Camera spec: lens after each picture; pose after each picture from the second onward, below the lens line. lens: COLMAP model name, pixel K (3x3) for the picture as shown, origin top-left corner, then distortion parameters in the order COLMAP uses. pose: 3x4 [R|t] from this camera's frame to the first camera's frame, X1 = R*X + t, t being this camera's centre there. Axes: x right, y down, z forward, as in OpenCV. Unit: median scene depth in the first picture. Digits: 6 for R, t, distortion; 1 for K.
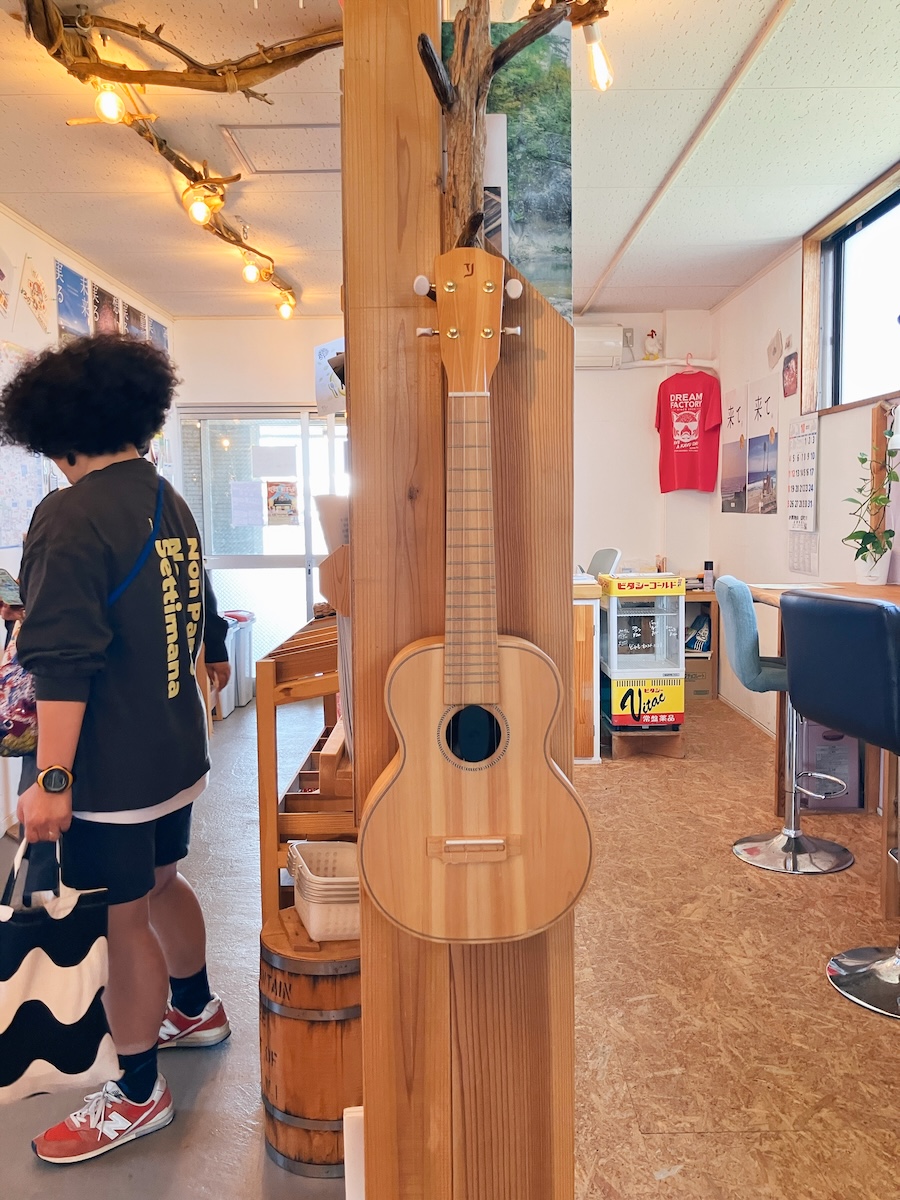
lens RADIAL K [[1009.8, 0, 450.0], [0, 1009.8, 600.0], [0, 0, 1]] dist [-0.000298, 0.006750]
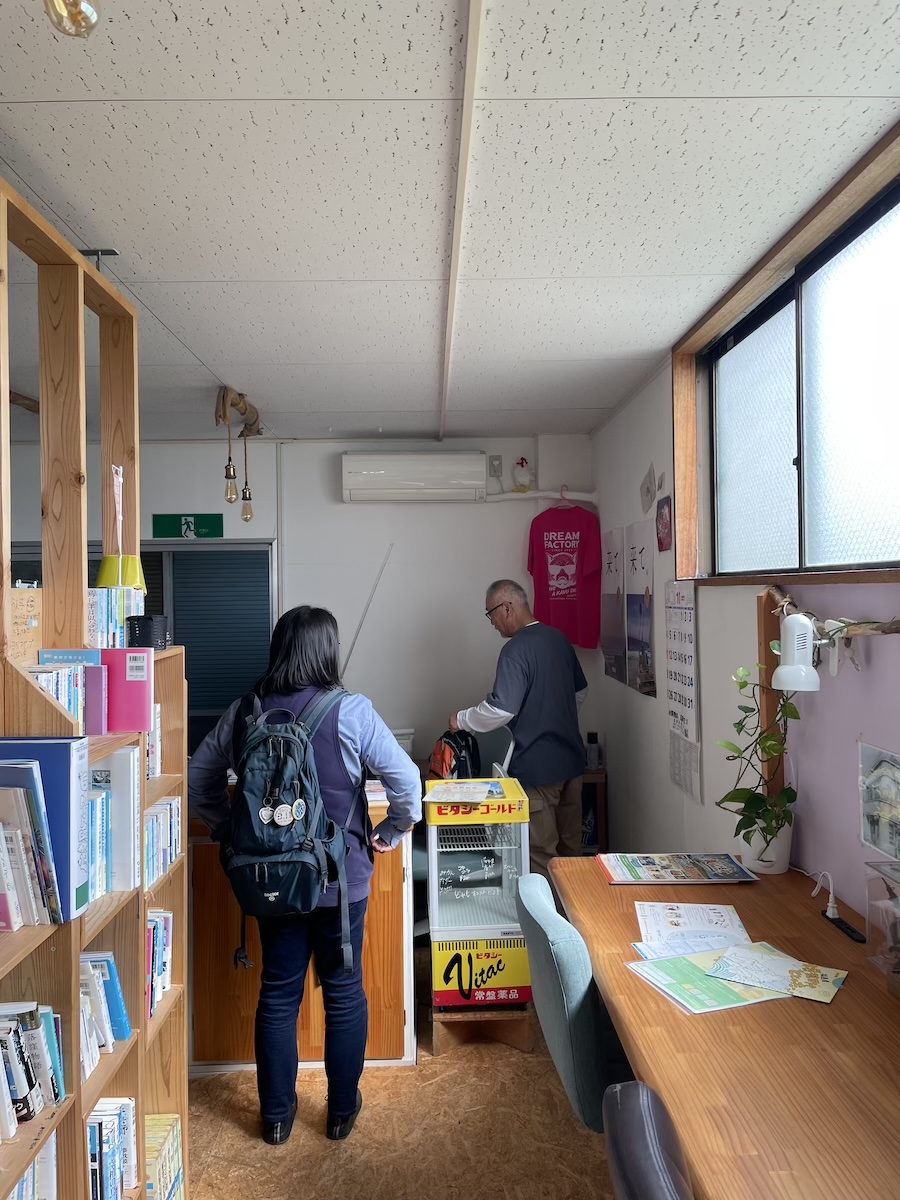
lens RADIAL K [[919.8, 0, 443.4], [0, 919.8, 596.0], [0, 0, 1]] dist [0.083177, -0.153849]
pose [[0.999842, -0.007064, 0.016340, 0.159471], [0.008463, 0.996155, -0.087196, -0.110445], [-0.015661, 0.087320, 0.996057, 0.310751]]
